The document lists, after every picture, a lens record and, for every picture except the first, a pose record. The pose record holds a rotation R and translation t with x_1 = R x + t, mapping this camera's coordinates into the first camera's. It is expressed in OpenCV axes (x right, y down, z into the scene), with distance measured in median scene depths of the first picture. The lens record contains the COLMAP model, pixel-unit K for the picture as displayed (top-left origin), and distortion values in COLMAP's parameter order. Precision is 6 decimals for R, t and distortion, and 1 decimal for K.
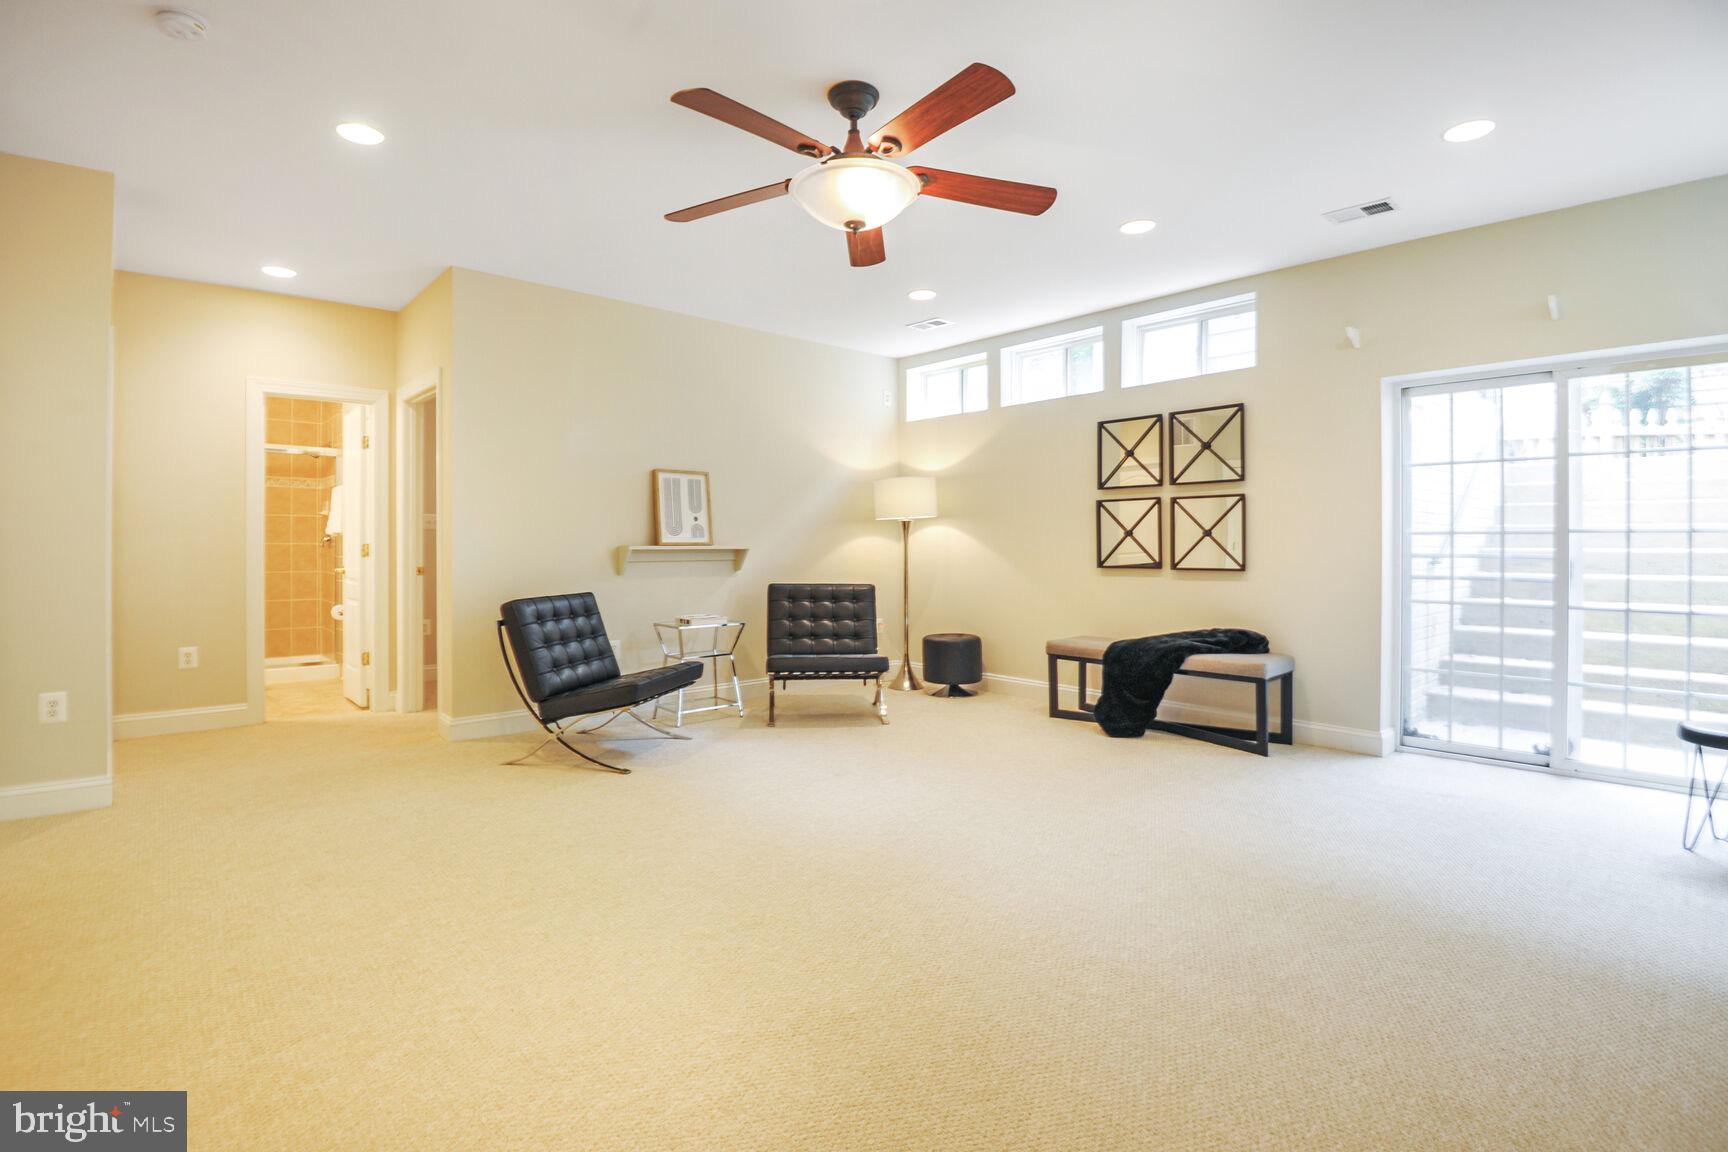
lens RADIAL K [[847.5, 0, 868.3], [0, 847.5, 555.2], [0, 0, 1]] dist [0.000175, -0.000036]
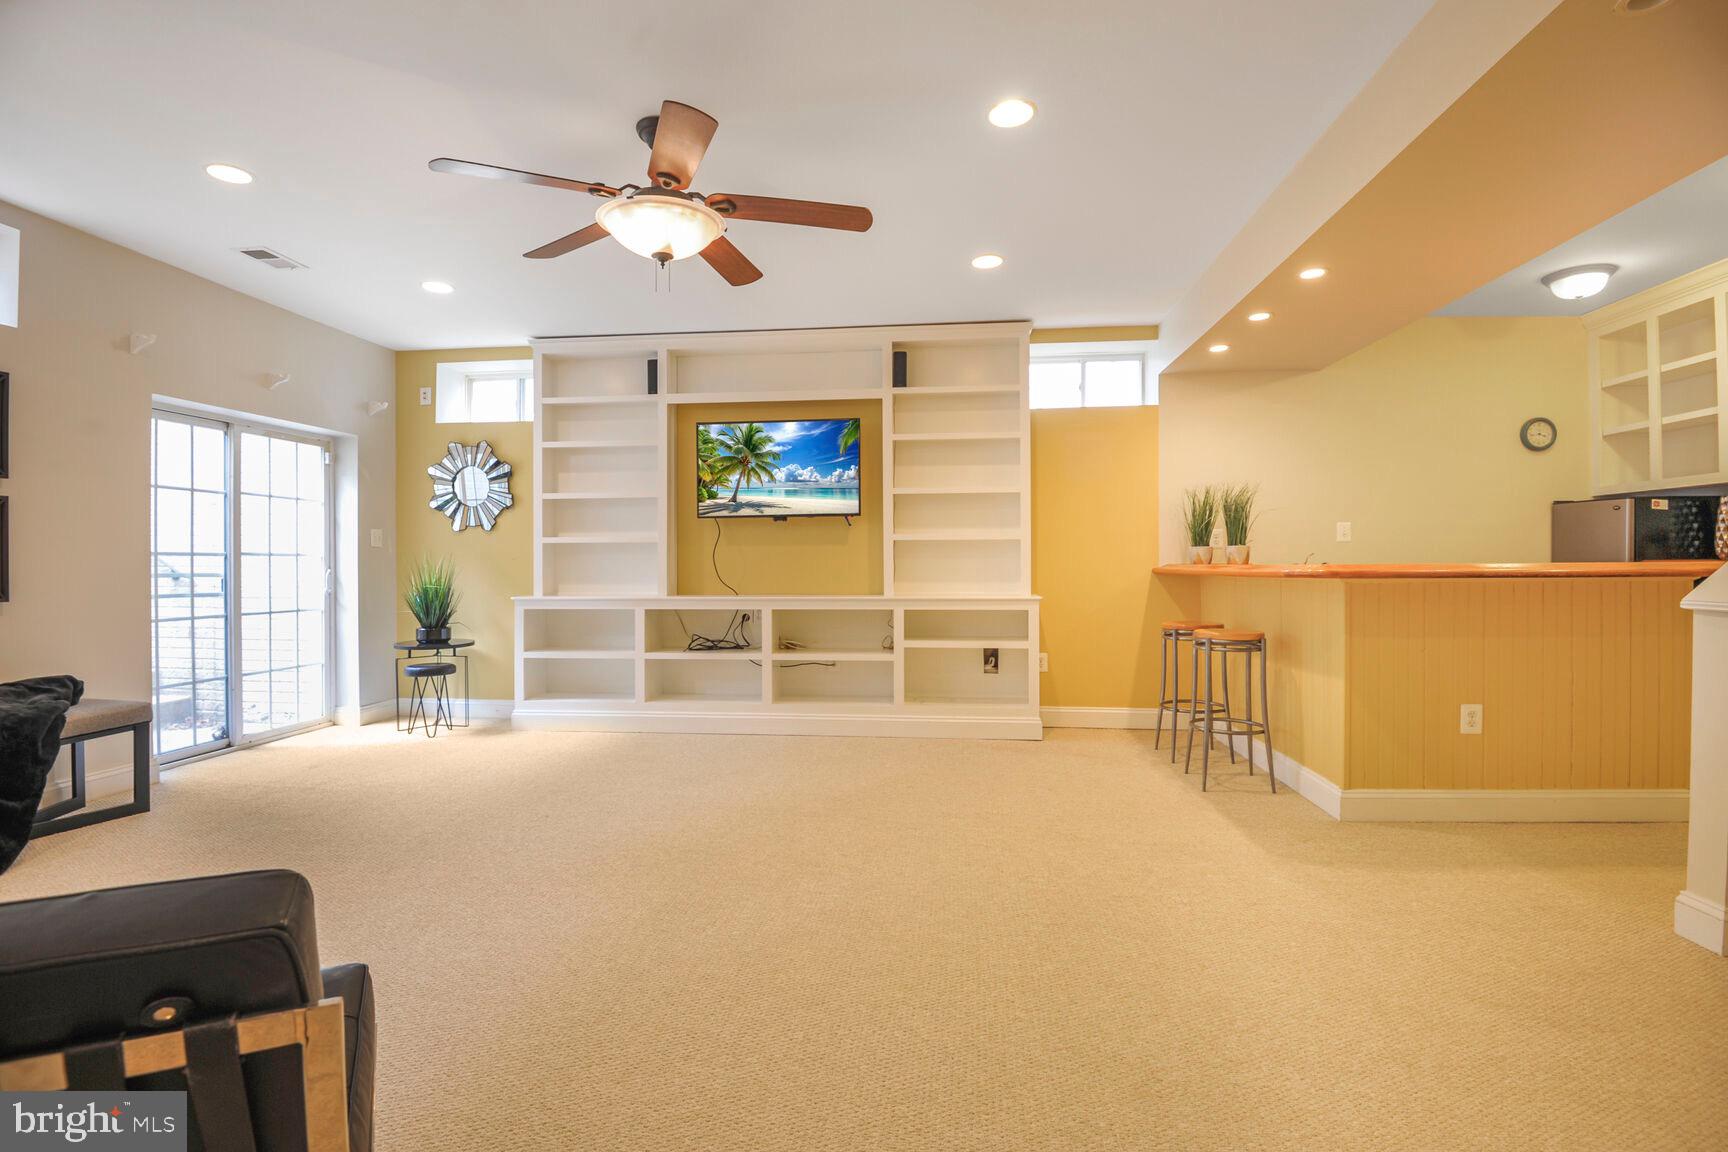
lens RADIAL K [[847.5, 0, 868.3], [0, 847.5, 555.2], [0, 0, 1]] dist [0.000175, -0.000036]
pose [[-0.668024, 0.005428, 0.744120, -0.686787], [0.013328, 0.999900, 0.004672, -0.017721], [-0.744020, 0.013039, -0.668030, 1.080291]]
